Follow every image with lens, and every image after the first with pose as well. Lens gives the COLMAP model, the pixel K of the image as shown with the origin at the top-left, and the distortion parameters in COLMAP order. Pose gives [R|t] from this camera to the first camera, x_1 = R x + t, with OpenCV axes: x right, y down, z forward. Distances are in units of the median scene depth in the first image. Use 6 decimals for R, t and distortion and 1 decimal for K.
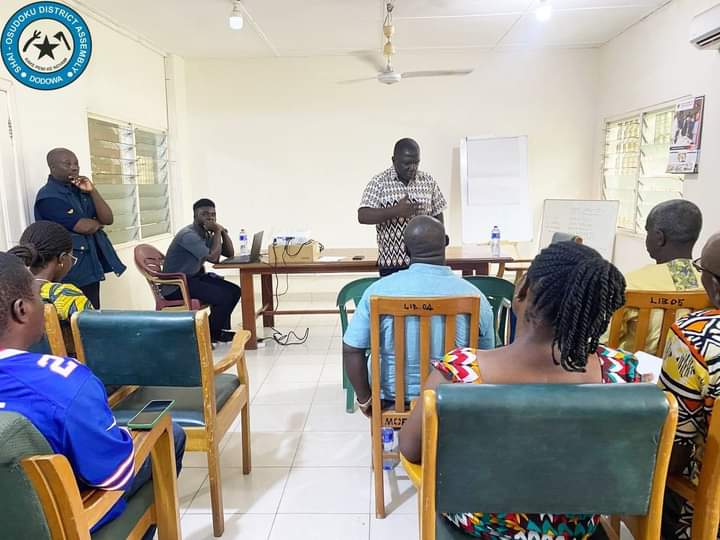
lens RADIAL K [[534.2, 0, 360.0], [0, 534.2, 270.0], [0, 0, 1]] dist [0.067247, -0.072336]
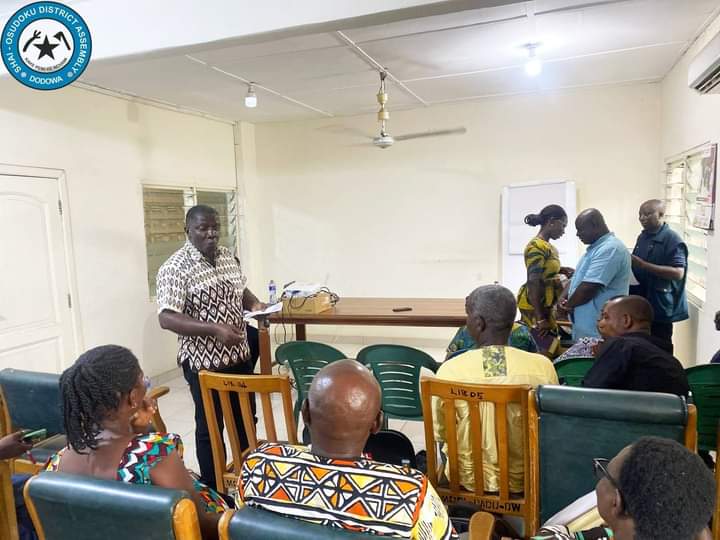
lens RADIAL K [[540.6, 0, 358.6], [0, 540.6, 297.5], [0, 0, 1]] dist [0.075097, -0.061149]
pose [[0.957827, 0.023087, -0.286418, 0.323958], [-0.023877, 0.999715, 0.000737, -0.053936], [0.286353, 0.006132, 0.958105, -0.029848]]
